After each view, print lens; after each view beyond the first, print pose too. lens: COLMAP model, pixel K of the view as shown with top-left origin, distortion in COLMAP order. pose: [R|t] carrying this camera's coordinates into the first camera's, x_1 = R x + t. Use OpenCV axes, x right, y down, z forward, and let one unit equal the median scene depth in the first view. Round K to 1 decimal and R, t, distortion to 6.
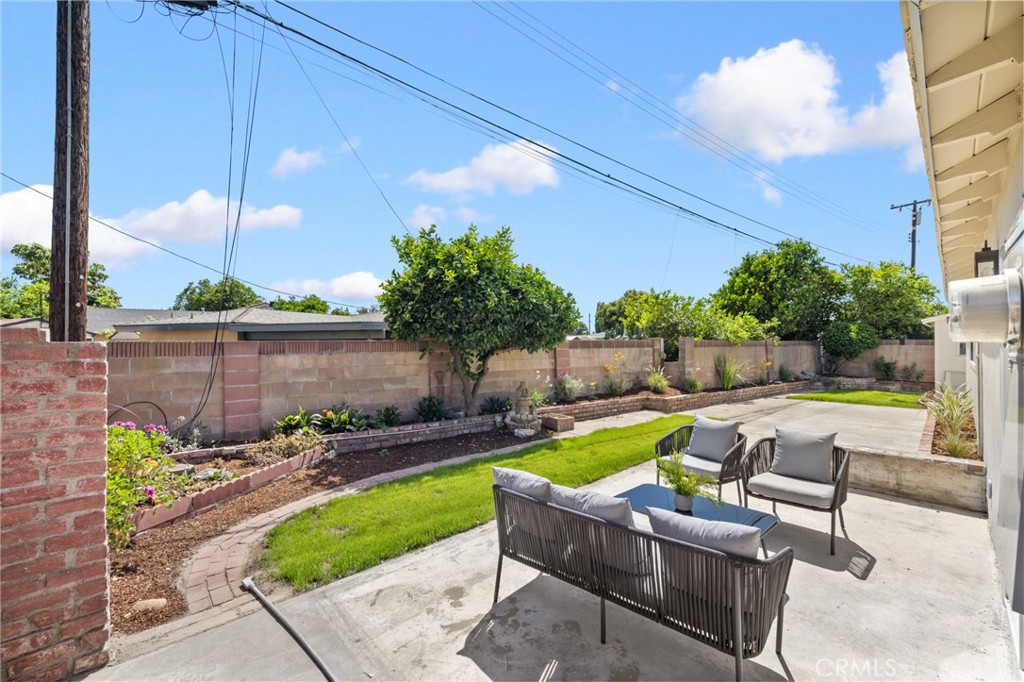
lens RADIAL K [[430.4, 0, 512.0], [0, 430.4, 341.0], [0, 0, 1]] dist [0.000661, 0.000254]
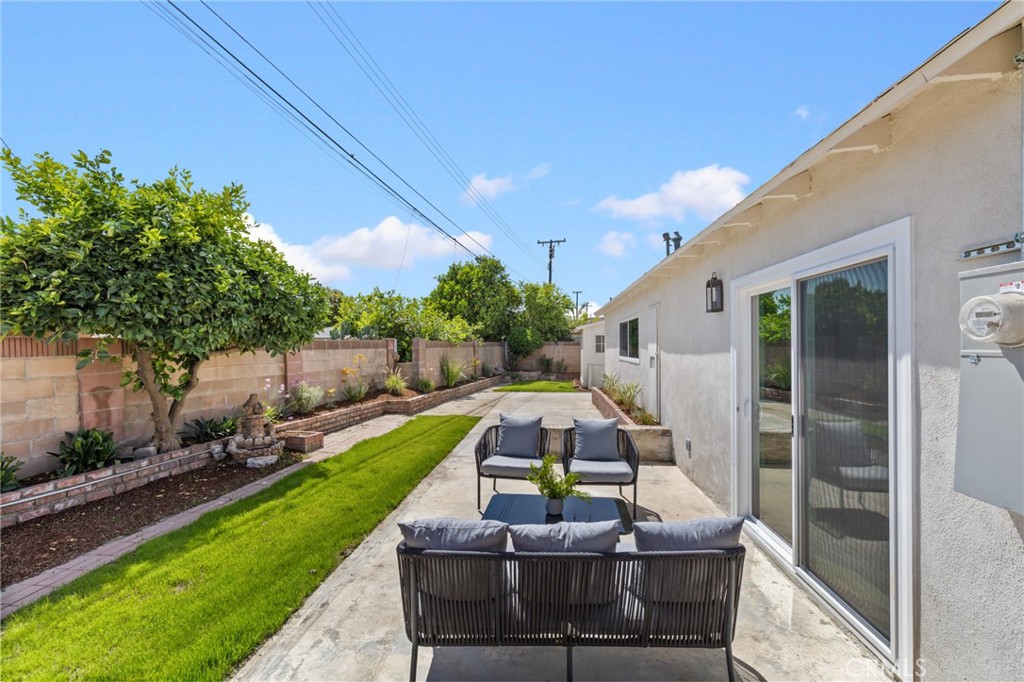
lens RADIAL K [[430.4, 0, 512.0], [0, 430.4, 341.0], [0, 0, 1]] dist [0.000661, 0.000254]
pose [[0.755765, 0.006932, 0.654807, -0.131084], [-0.005349, 0.999976, -0.004412, 0.002554], [-0.654821, -0.000168, 0.755784, 0.135906]]
